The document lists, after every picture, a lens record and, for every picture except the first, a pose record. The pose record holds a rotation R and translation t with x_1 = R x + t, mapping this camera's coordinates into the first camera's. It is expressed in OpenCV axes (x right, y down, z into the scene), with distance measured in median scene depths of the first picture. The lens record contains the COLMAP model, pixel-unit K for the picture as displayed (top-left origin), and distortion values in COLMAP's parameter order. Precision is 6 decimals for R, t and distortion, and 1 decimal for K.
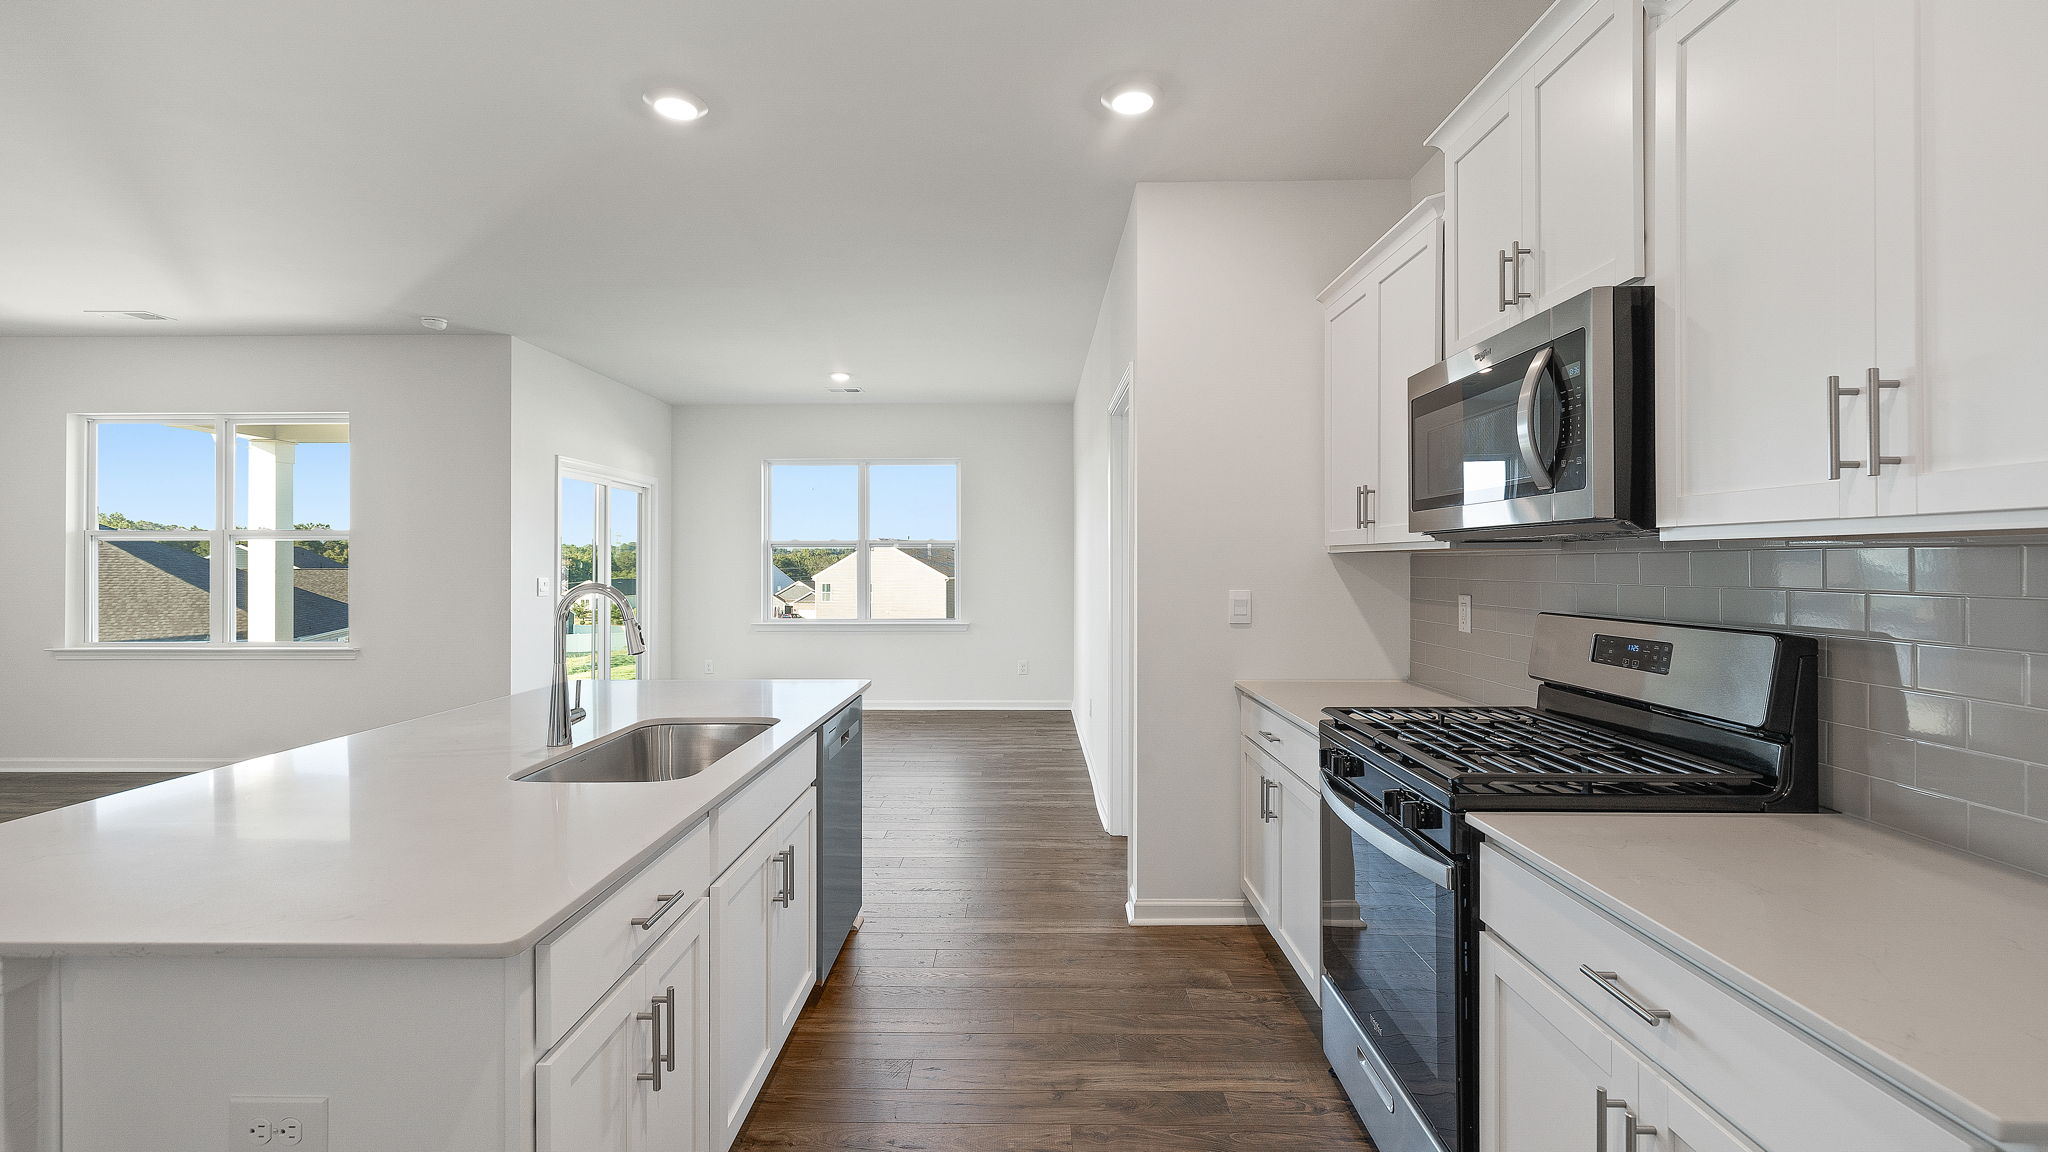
lens RADIAL K [[864.3, 0, 1011.3], [0, 864.3, 561.6], [0, 0, 1]] dist [-0.000044, 0.000184]
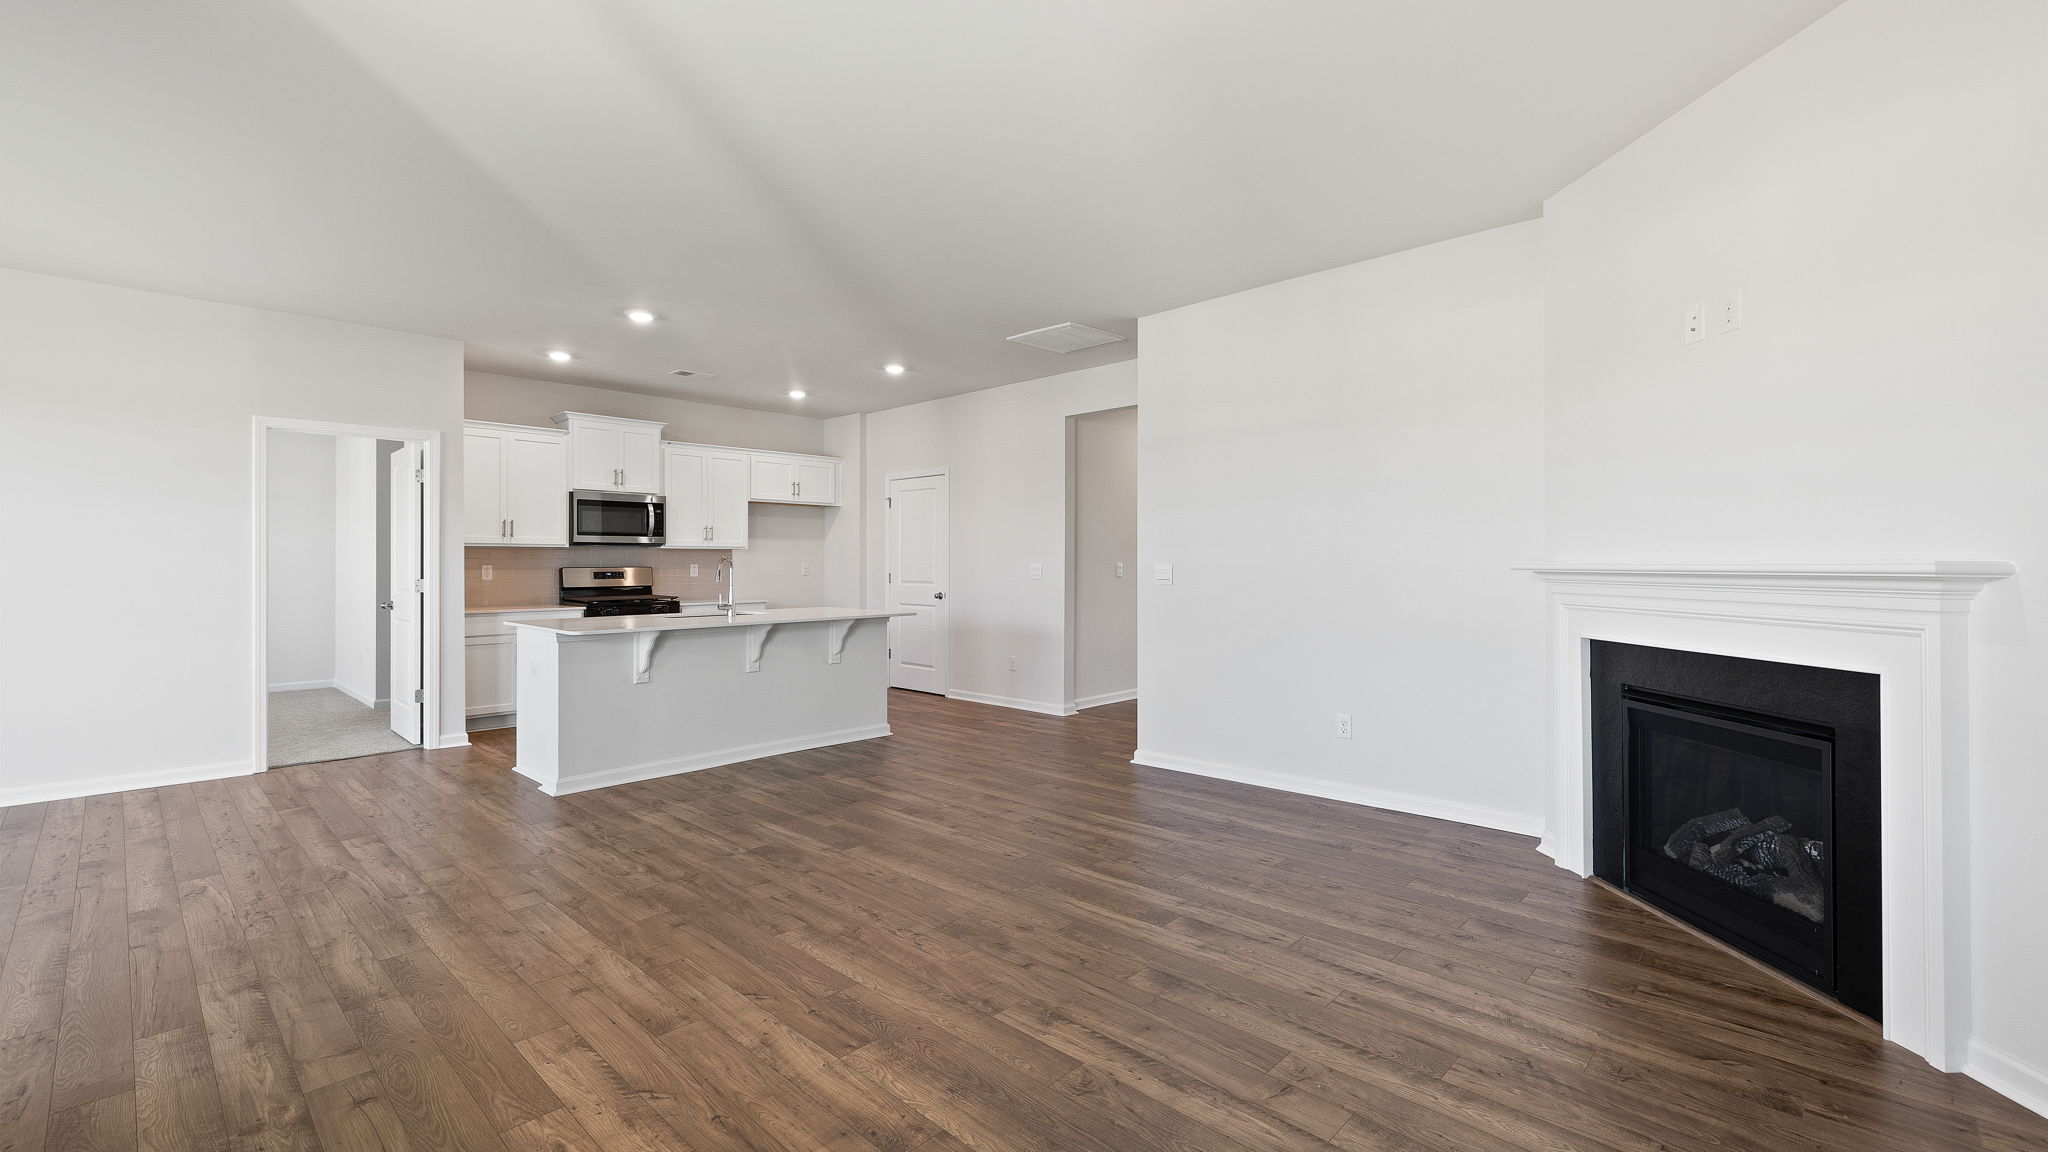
lens RADIAL K [[864.3, 0, 1011.3], [0, 864.3, 561.6], [0, 0, 1]] dist [-0.000044, 0.000184]
pose [[-0.733110, 0.002784, 0.680104, -1.220624], [-0.000181, 0.999991, -0.004288, 0.022090], [-0.680110, -0.003267, -0.733103, 0.974621]]
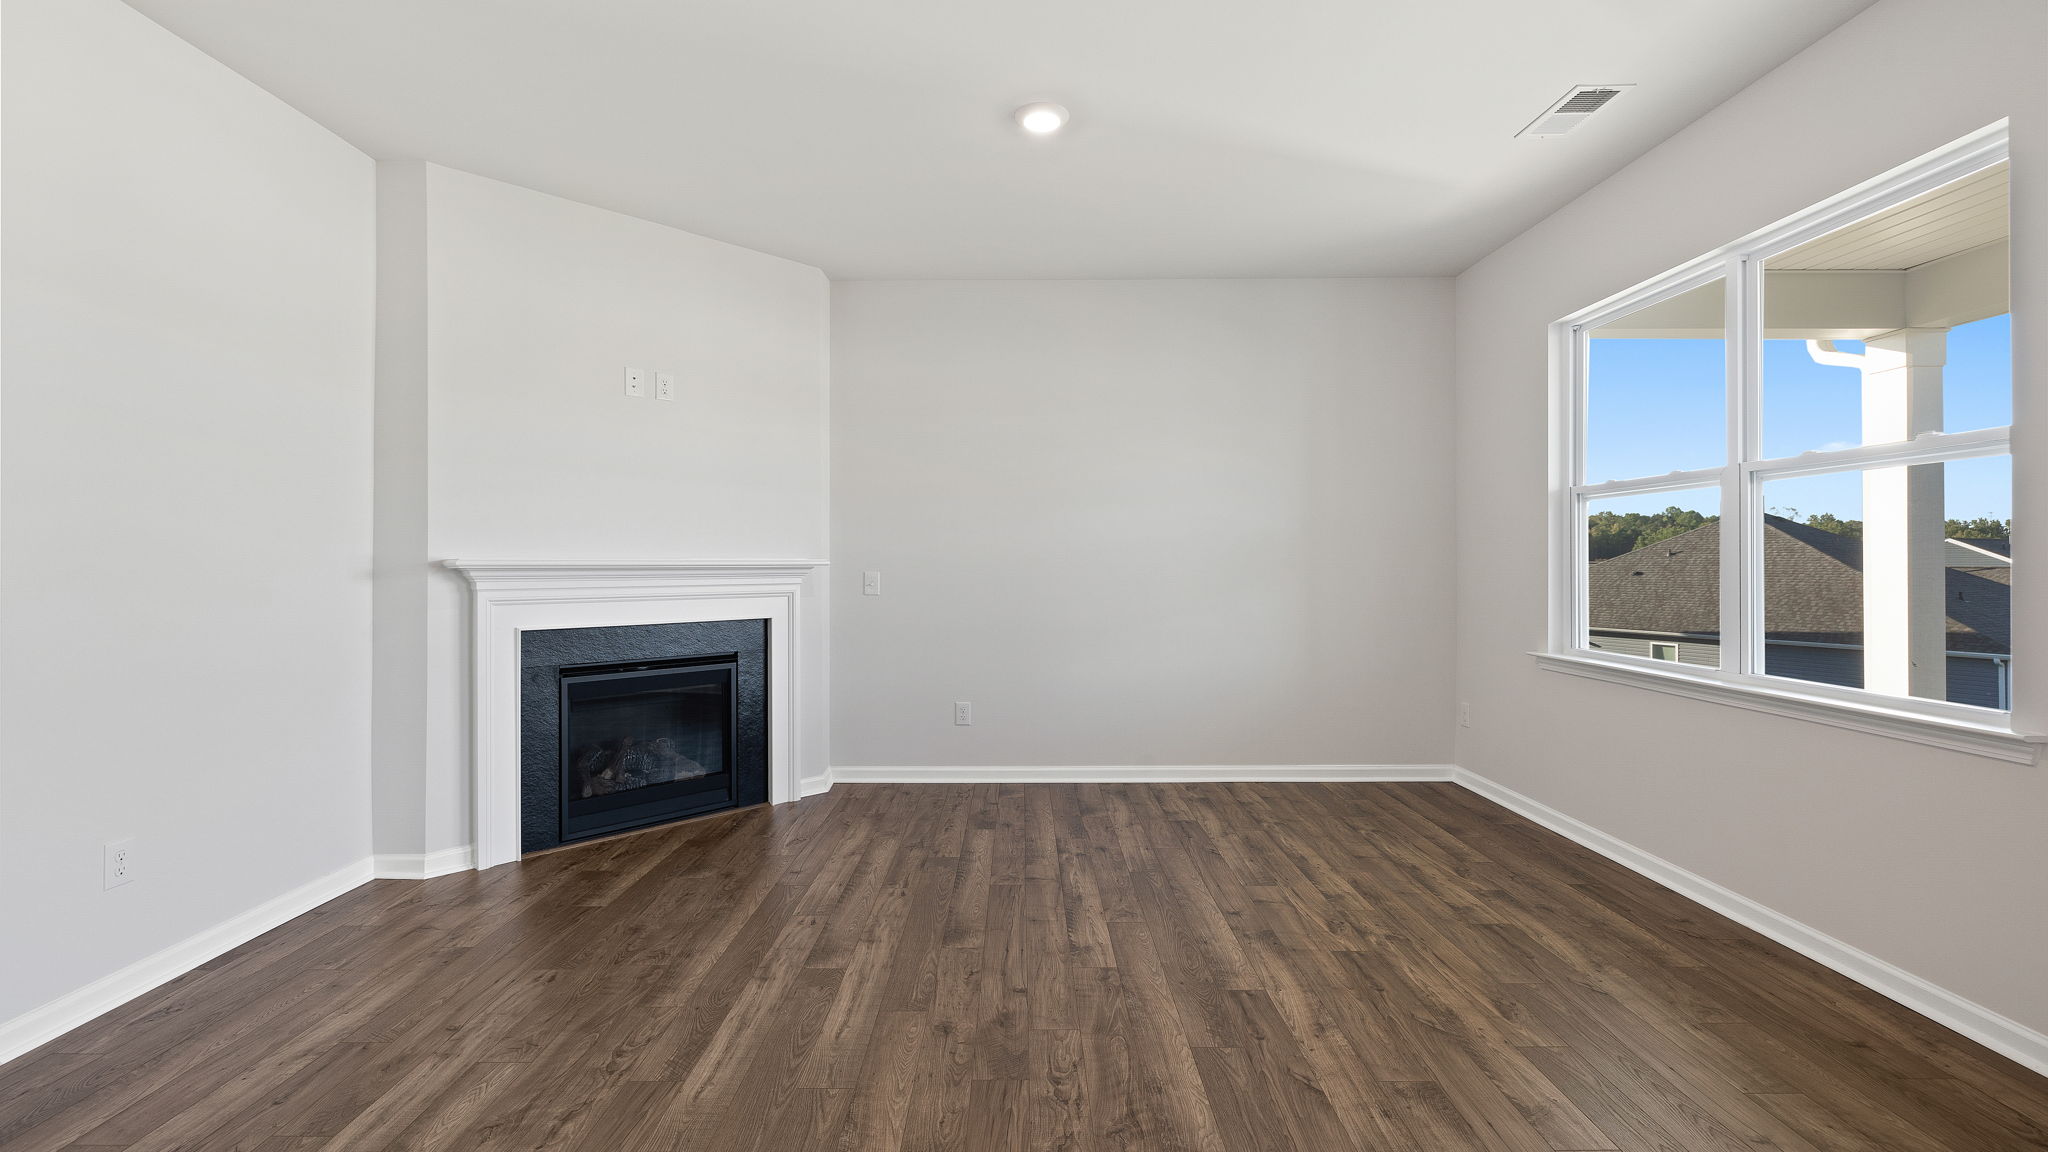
lens RADIAL K [[864.3, 0, 1011.3], [0, 864.3, 561.6], [0, 0, 1]] dist [-0.000044, 0.000184]
pose [[0.009633, -0.002976, -0.999949, -0.411969], [0.003793, 0.999988, -0.002939, 0.025388], [0.999946, -0.003764, 0.009645, 0.586806]]
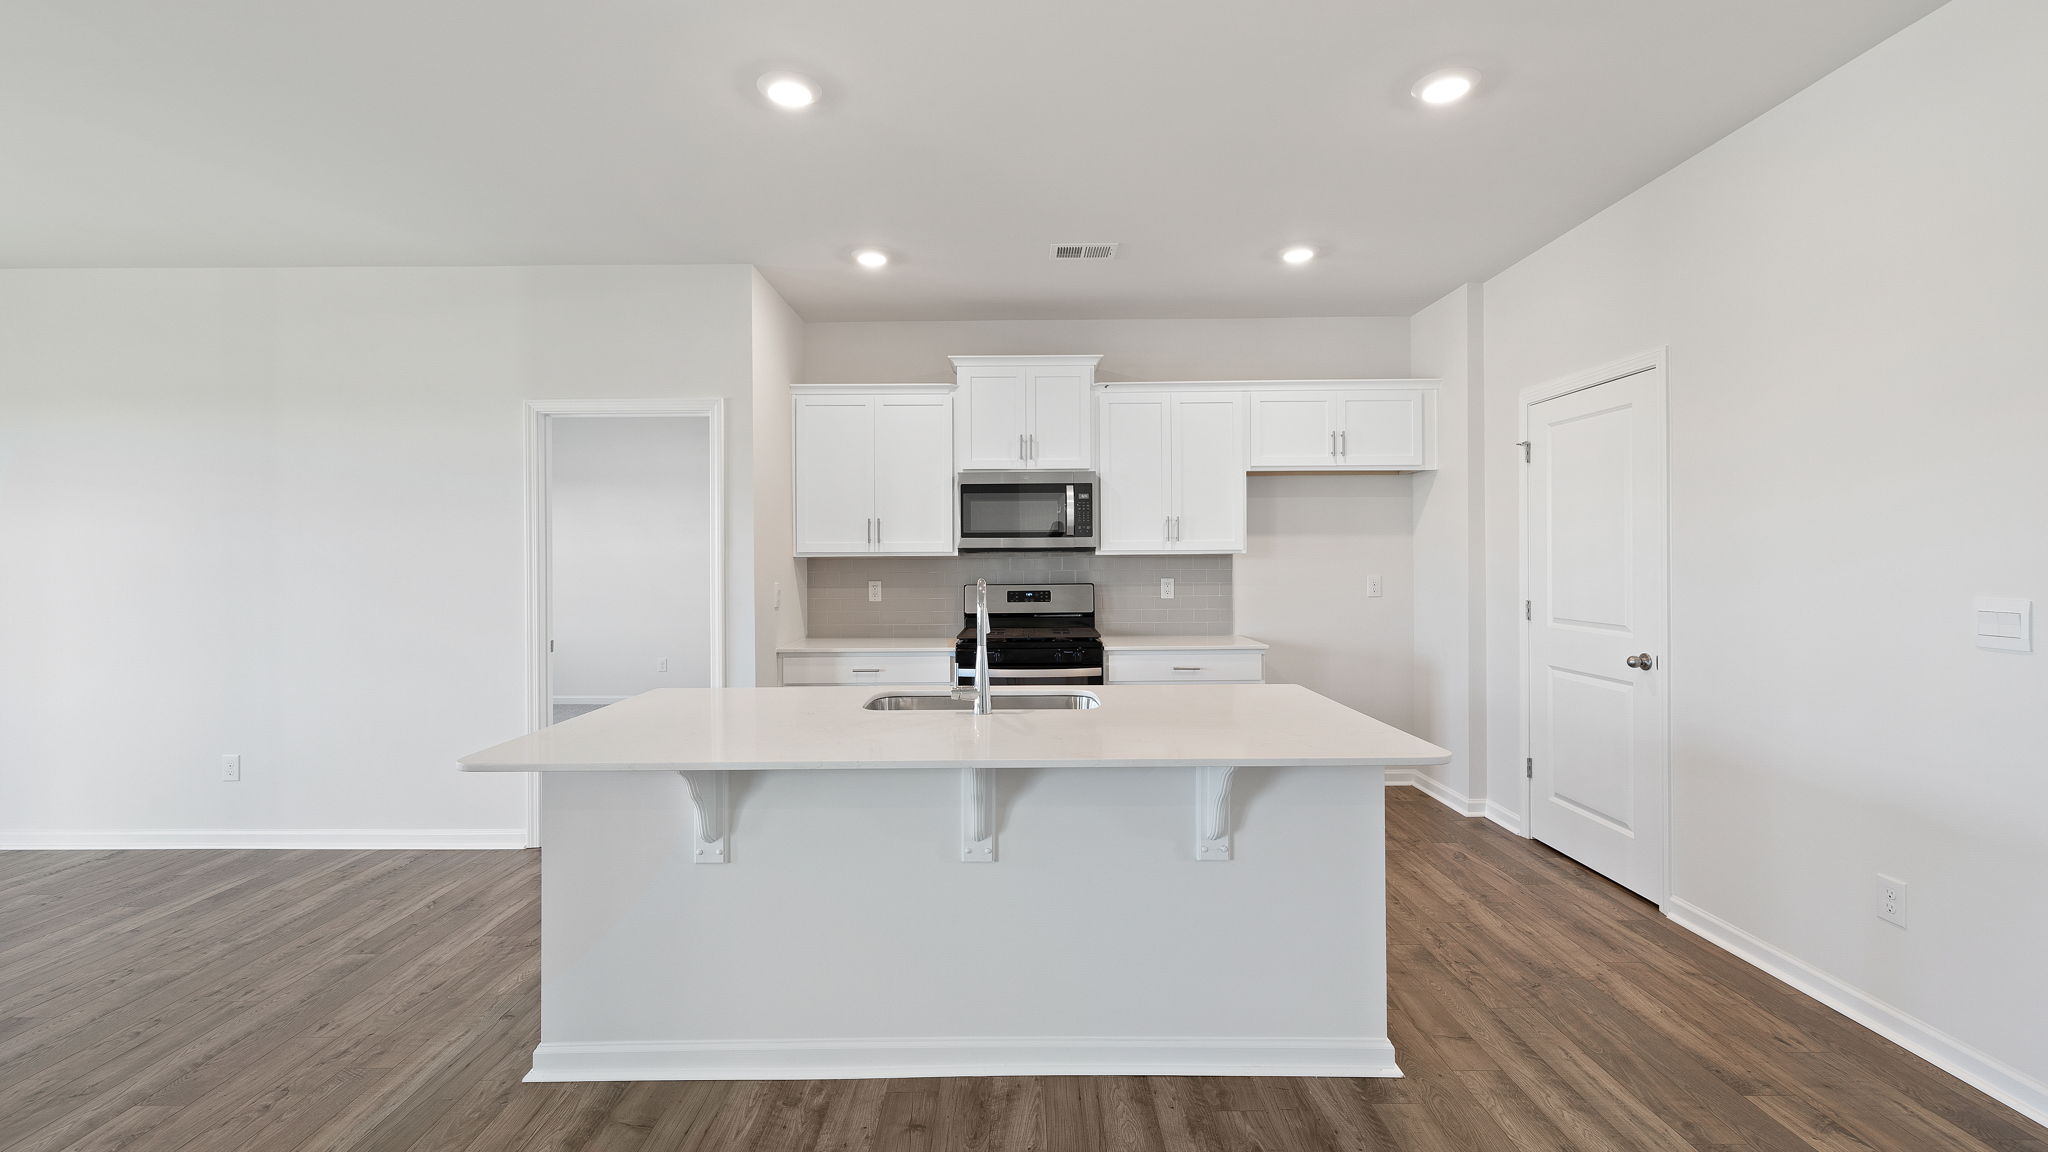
lens RADIAL K [[864.3, 0, 1011.3], [0, 864.3, 561.6], [0, 0, 1]] dist [-0.000044, 0.000184]
pose [[-0.012719, 0.000618, 0.999919, -0.706403], [0.003508, 0.999994, -0.000574, 0.000640], [-0.999913, 0.003501, -0.012721, 0.400863]]
